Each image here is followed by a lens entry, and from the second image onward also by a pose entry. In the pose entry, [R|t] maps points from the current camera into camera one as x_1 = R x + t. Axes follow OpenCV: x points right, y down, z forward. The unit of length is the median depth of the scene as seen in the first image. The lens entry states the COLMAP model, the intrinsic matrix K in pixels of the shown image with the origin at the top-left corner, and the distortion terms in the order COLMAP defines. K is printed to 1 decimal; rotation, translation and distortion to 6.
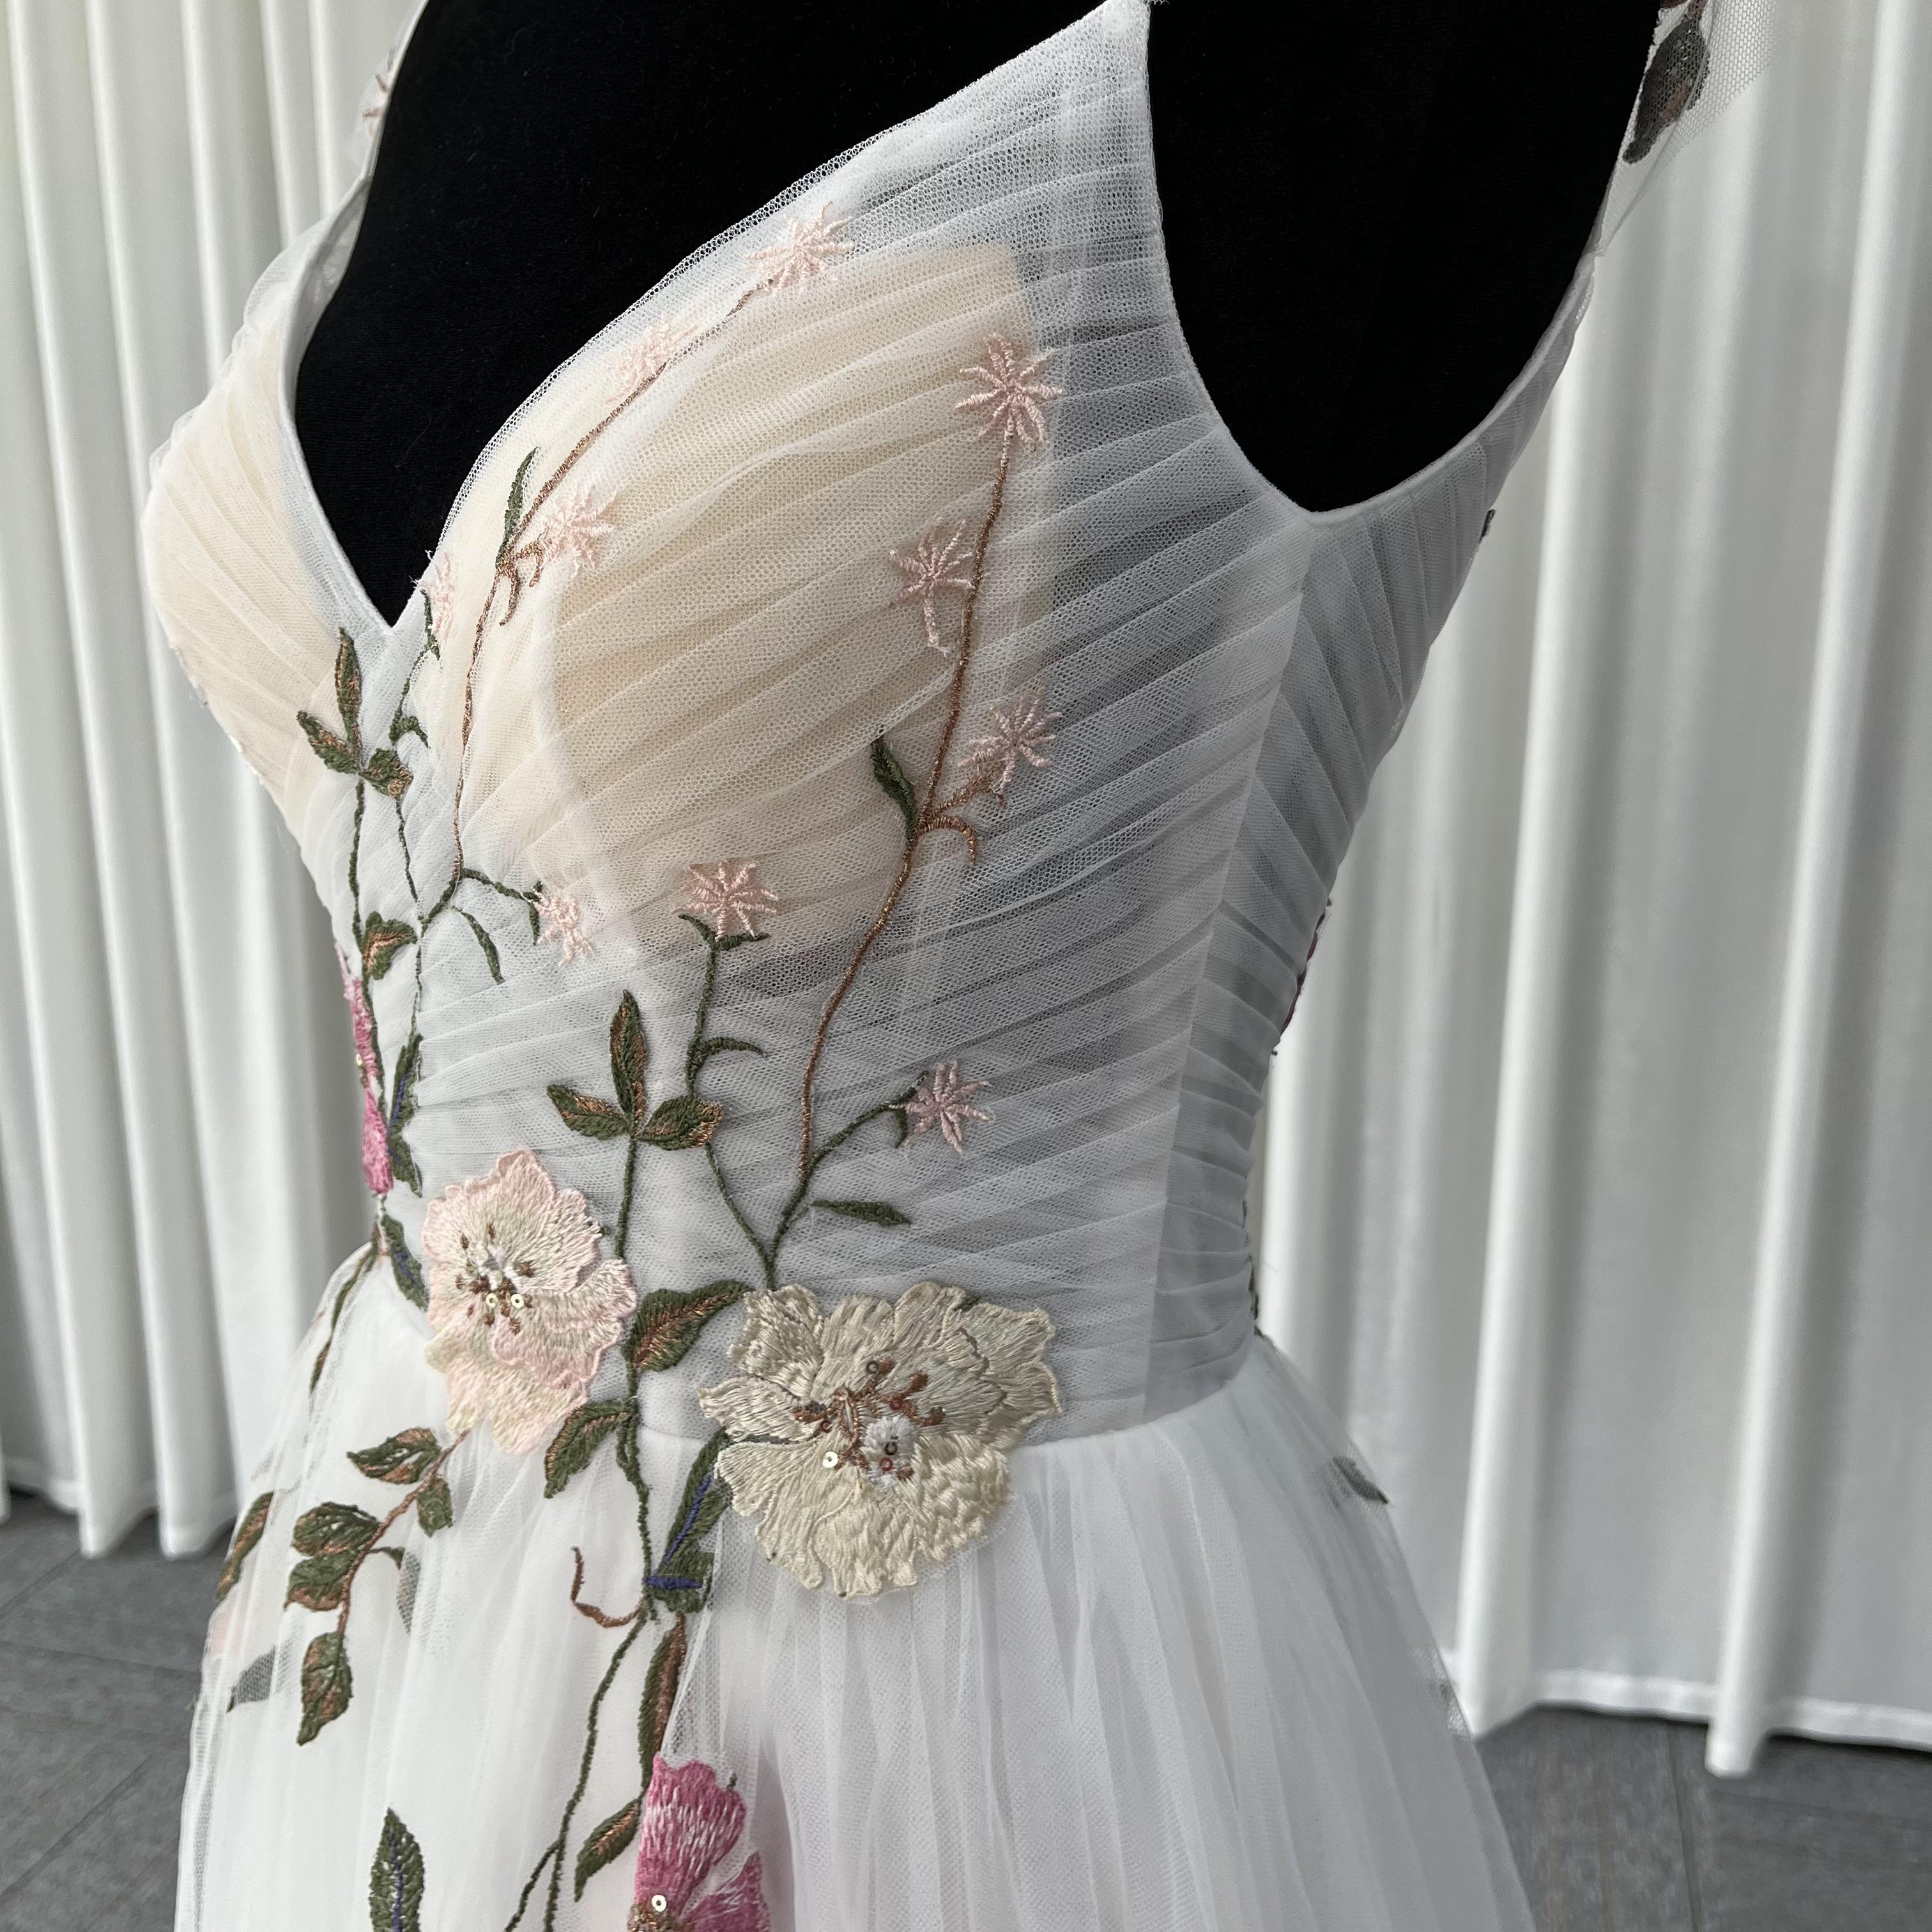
lens RADIAL K [[1983.2, 0, 966.0], [0, 1983.2, 966.0], [0, 0, 1]] dist [0.070017, -0.136856]
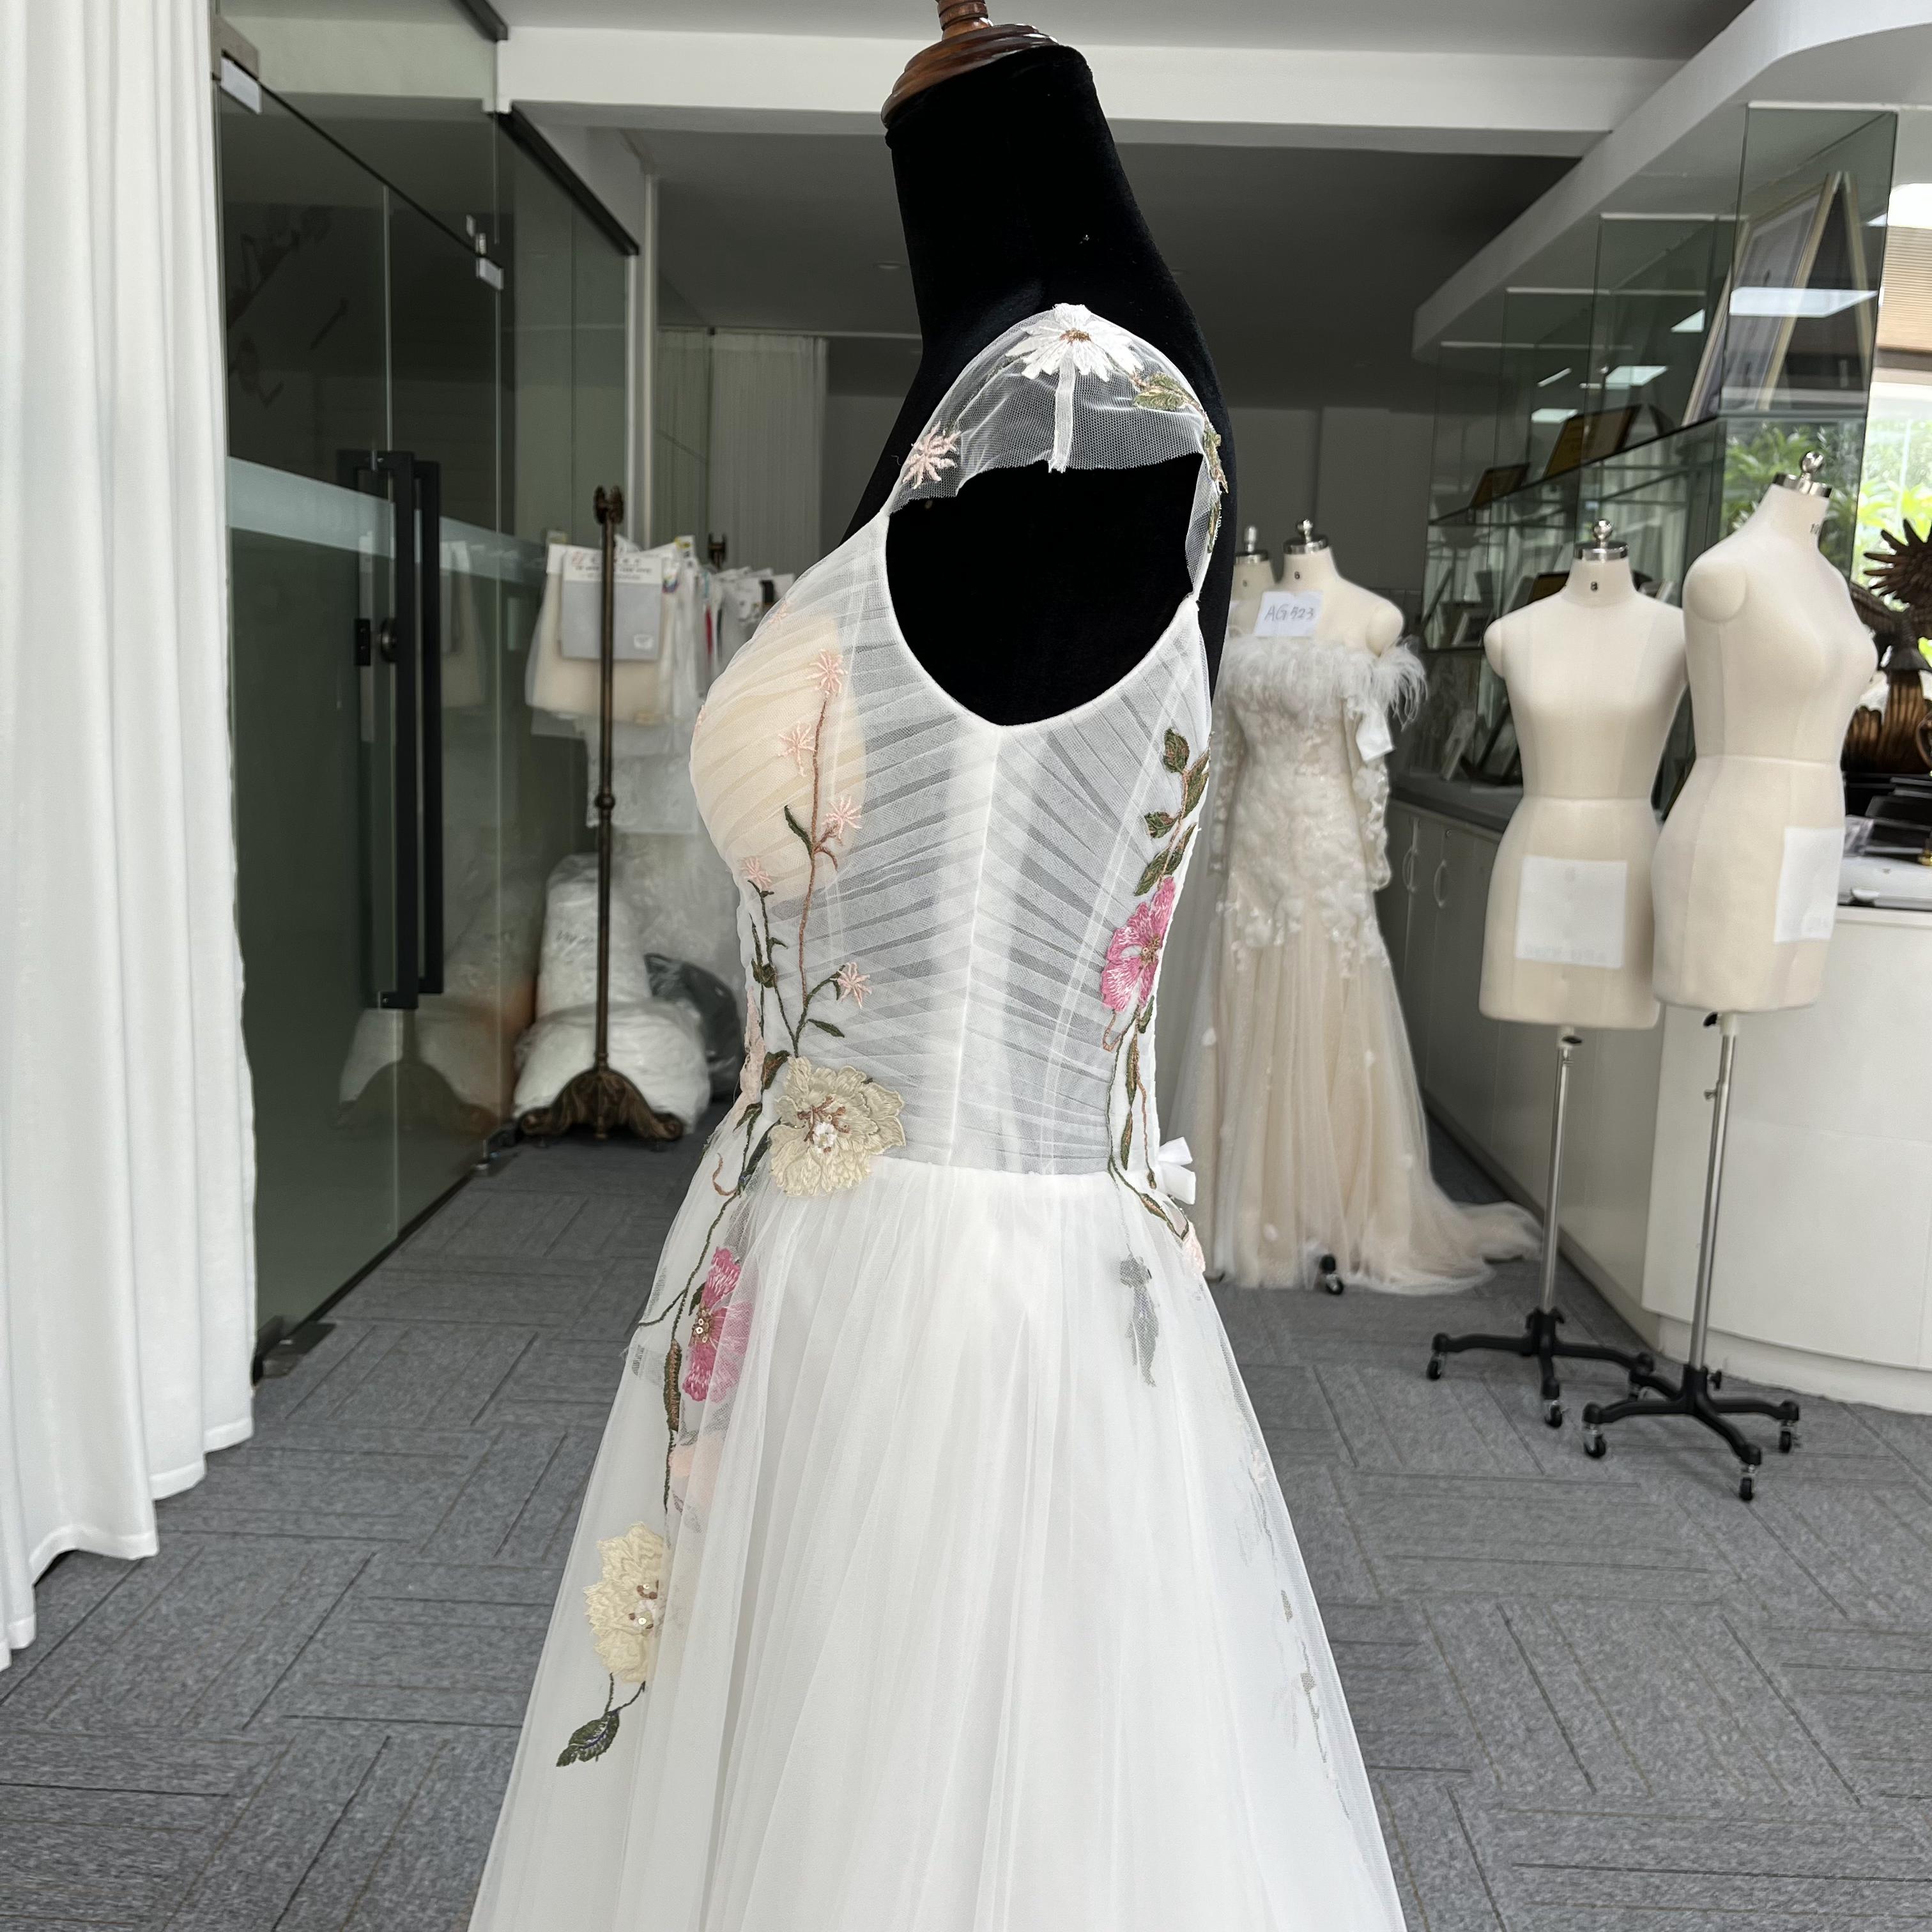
lens RADIAL K [[1983.2, 0, 966.0], [0, 1983.2, 966.0], [0, 0, 1]] dist [0.070017, -0.136856]
pose [[0.735469, 0.120456, -0.666765, 1.533166], [-0.175909, 0.984273, -0.016219, 0.064892], [0.654325, 0.129218, 0.745092, -0.556453]]
